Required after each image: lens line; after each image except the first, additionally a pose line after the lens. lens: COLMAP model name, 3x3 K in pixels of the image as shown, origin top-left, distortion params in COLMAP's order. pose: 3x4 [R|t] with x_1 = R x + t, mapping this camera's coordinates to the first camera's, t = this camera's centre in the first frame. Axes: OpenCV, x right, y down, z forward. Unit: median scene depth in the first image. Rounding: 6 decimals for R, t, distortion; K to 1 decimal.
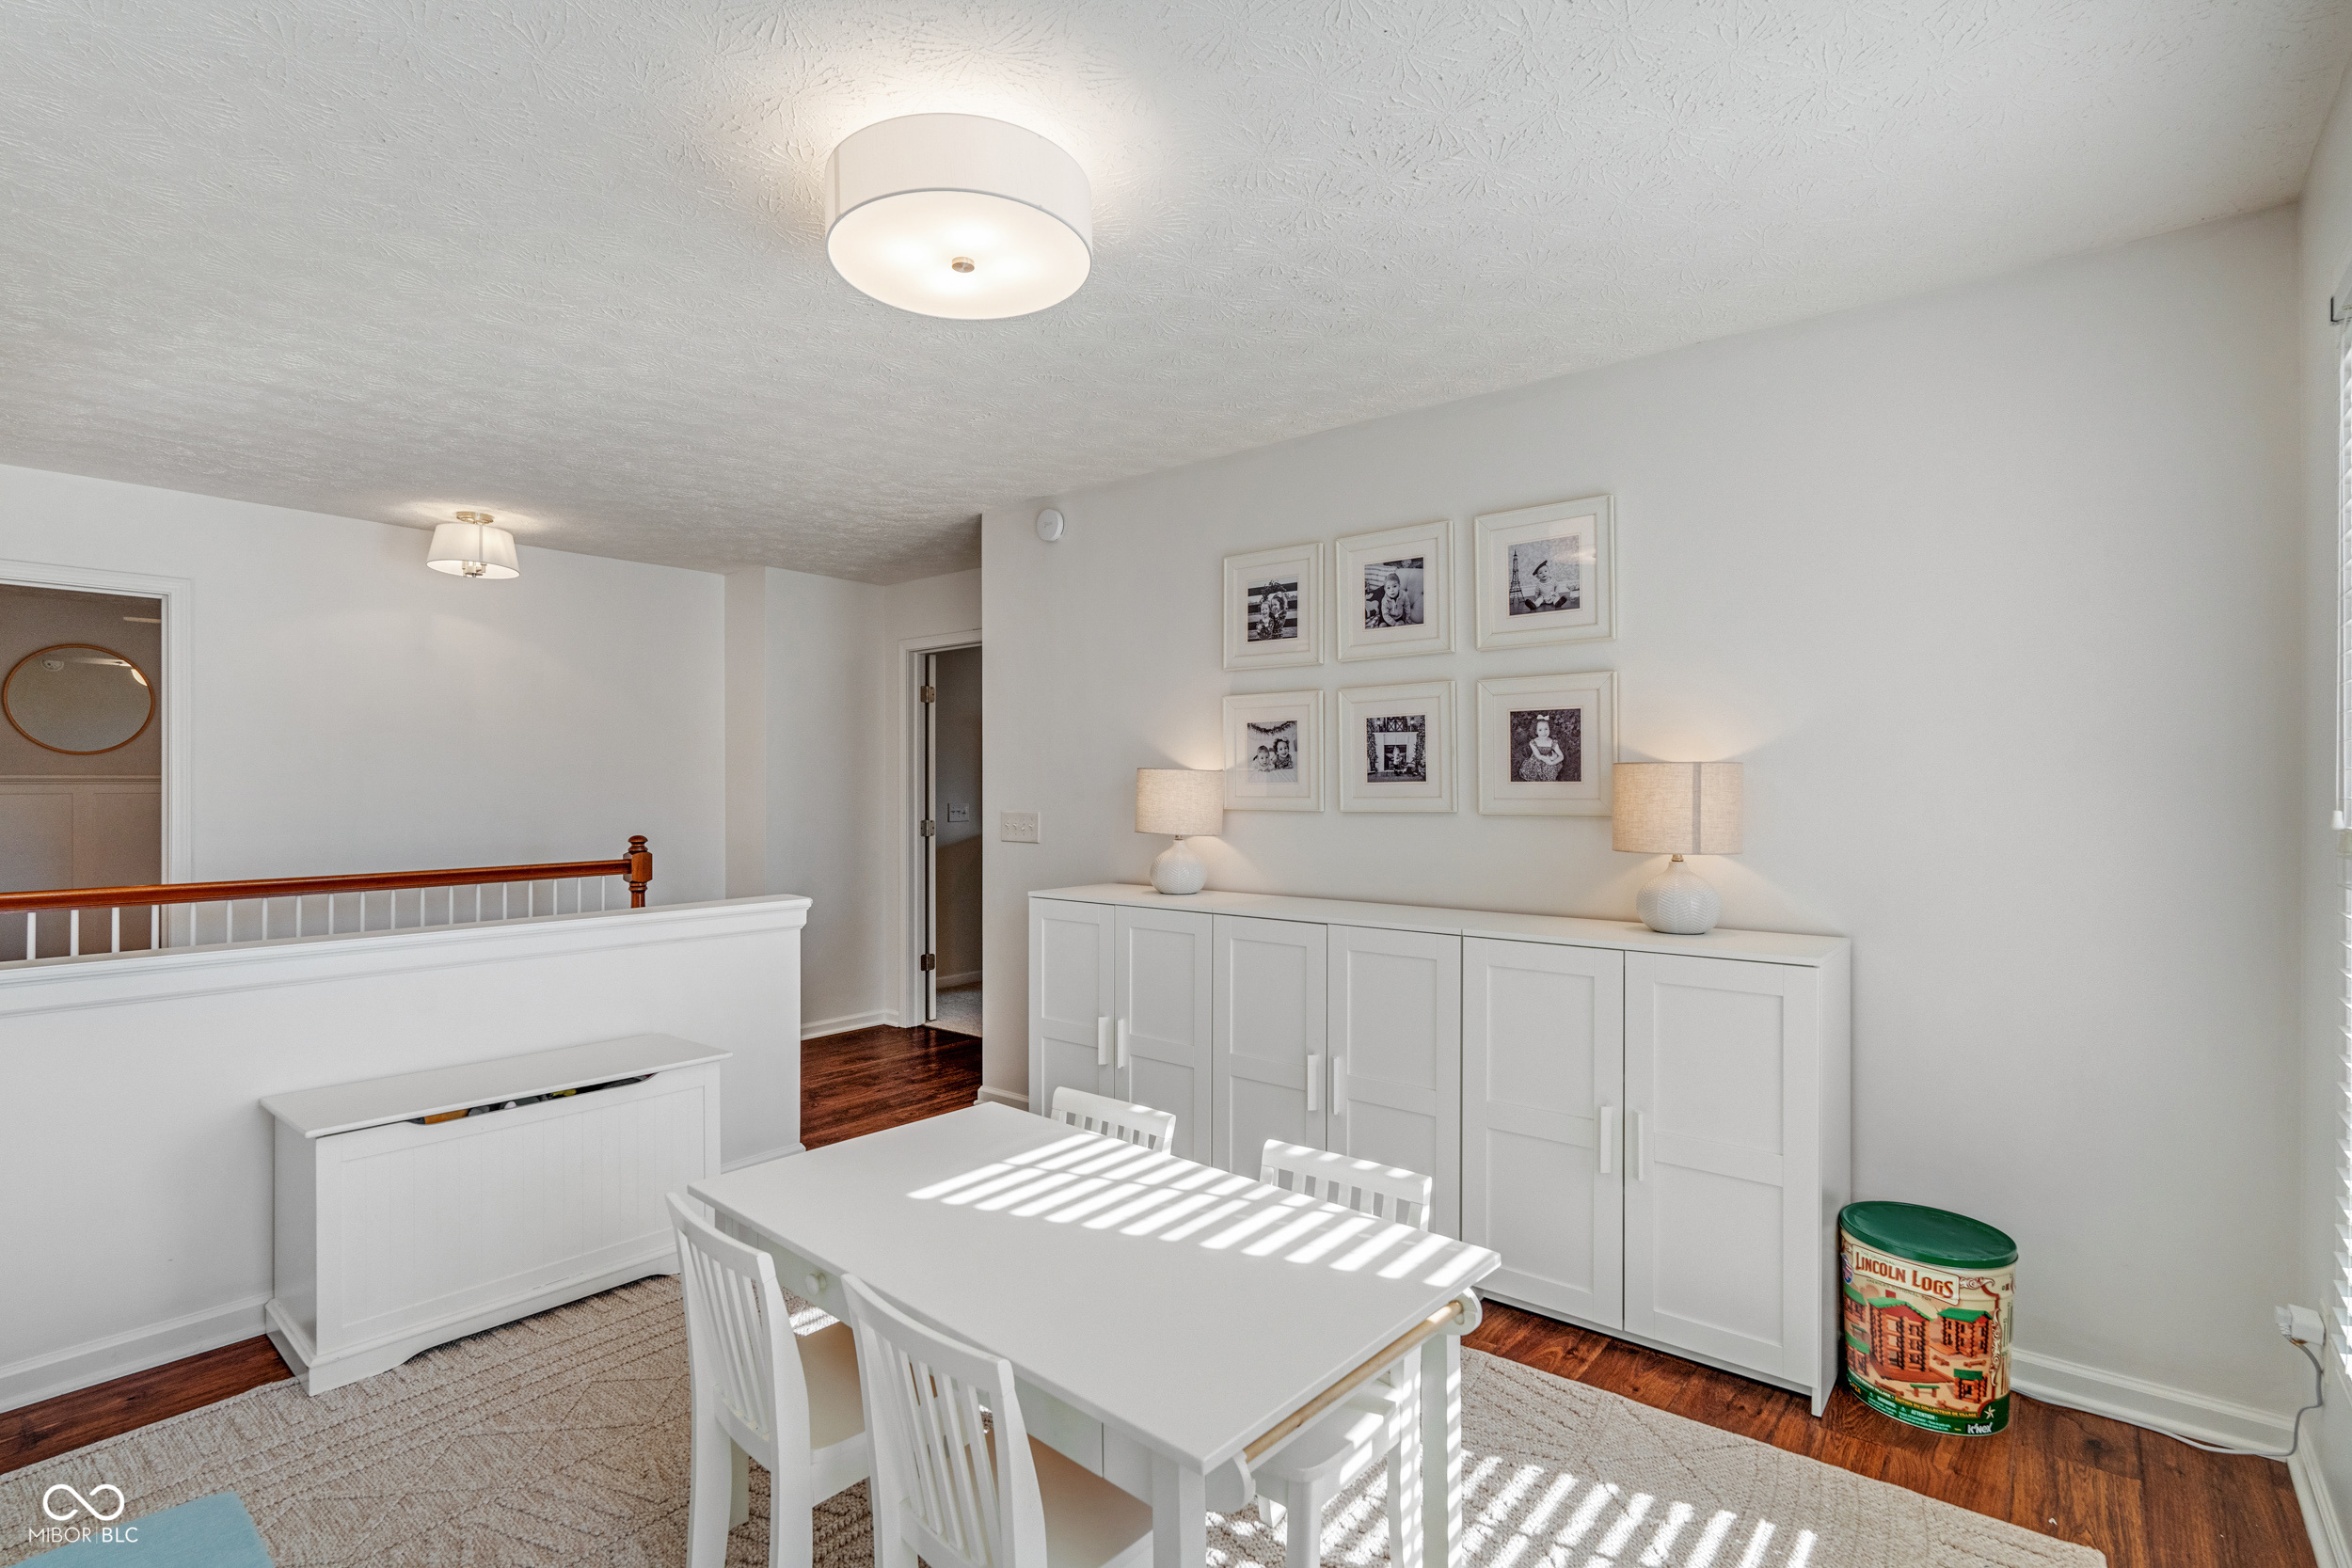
lens RADIAL K [[1109.2, 0, 1170.8], [0, 1109.2, 778.3], [0, 0, 1]] dist [-0.001143, -0.000004]
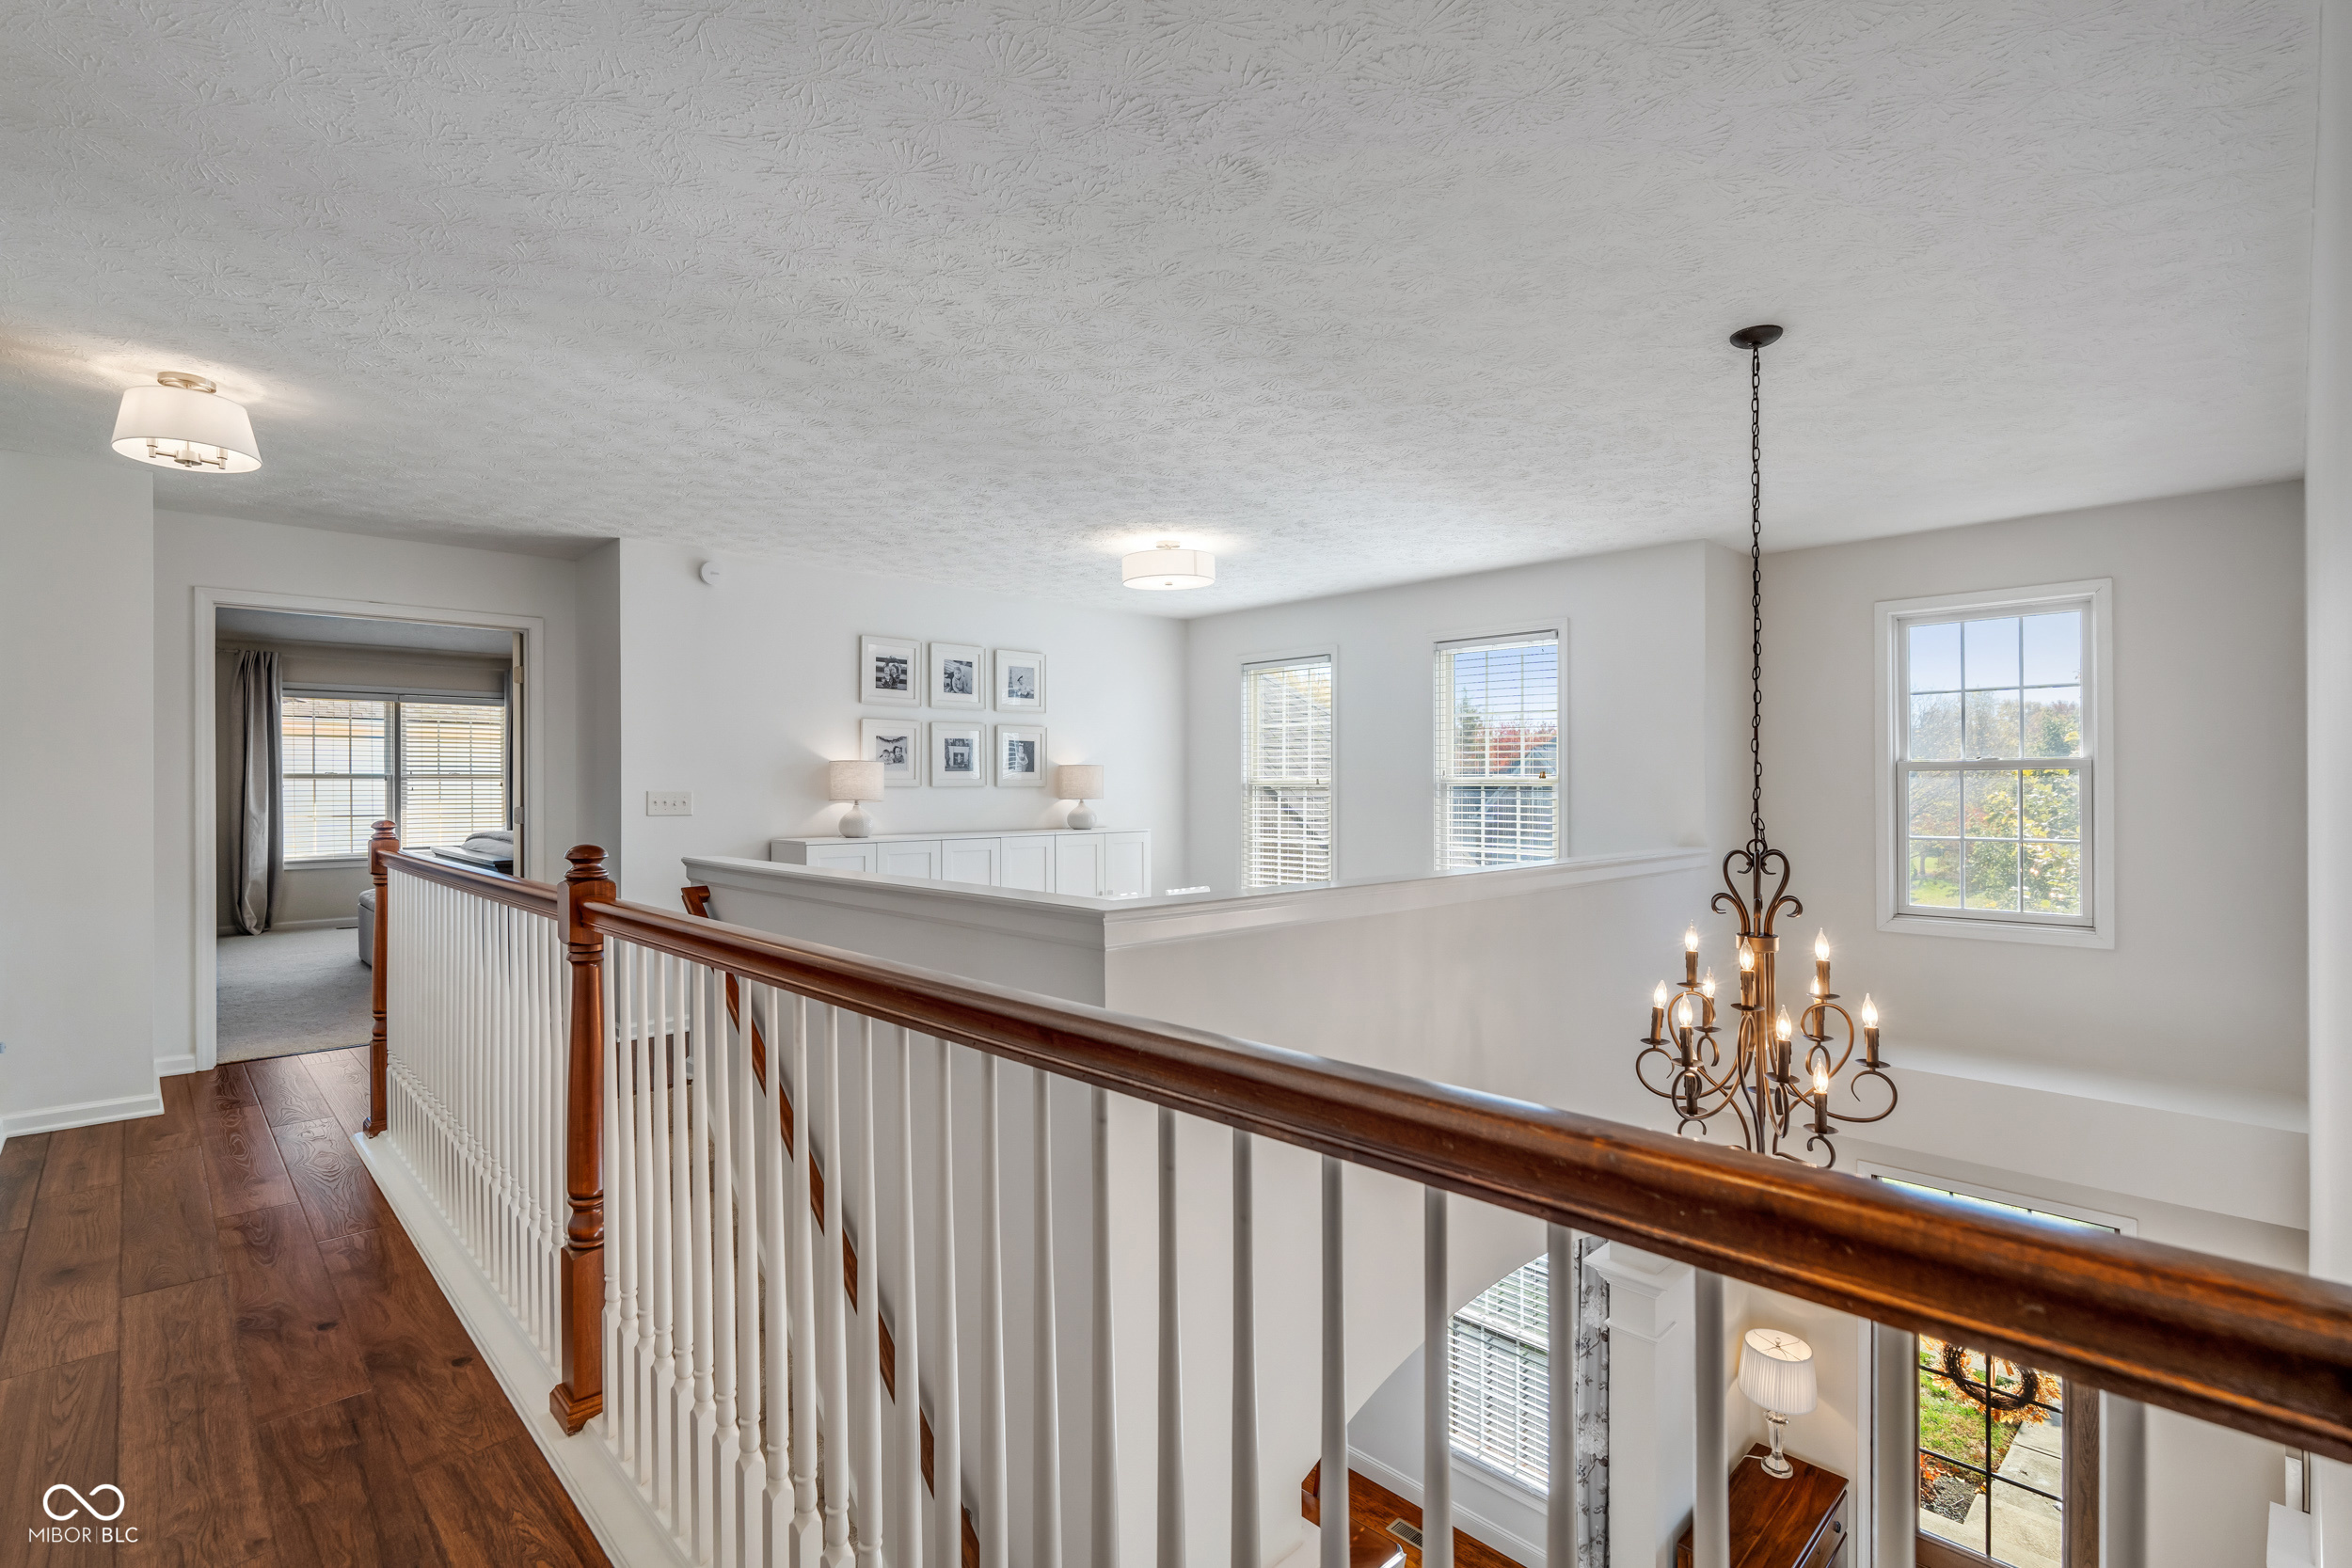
lens RADIAL K [[1109.2, 0, 1171.7], [0, 1109.2, 789.5], [0, 0, 1]] dist [-0.001143, -0.000004]
pose [[0.107017, 0.001047, 0.994257, -1.720325], [-0.000061, 0.999999, -0.001047, 0.037932], [-0.994257, 0.000051, 0.107017, 0.398629]]
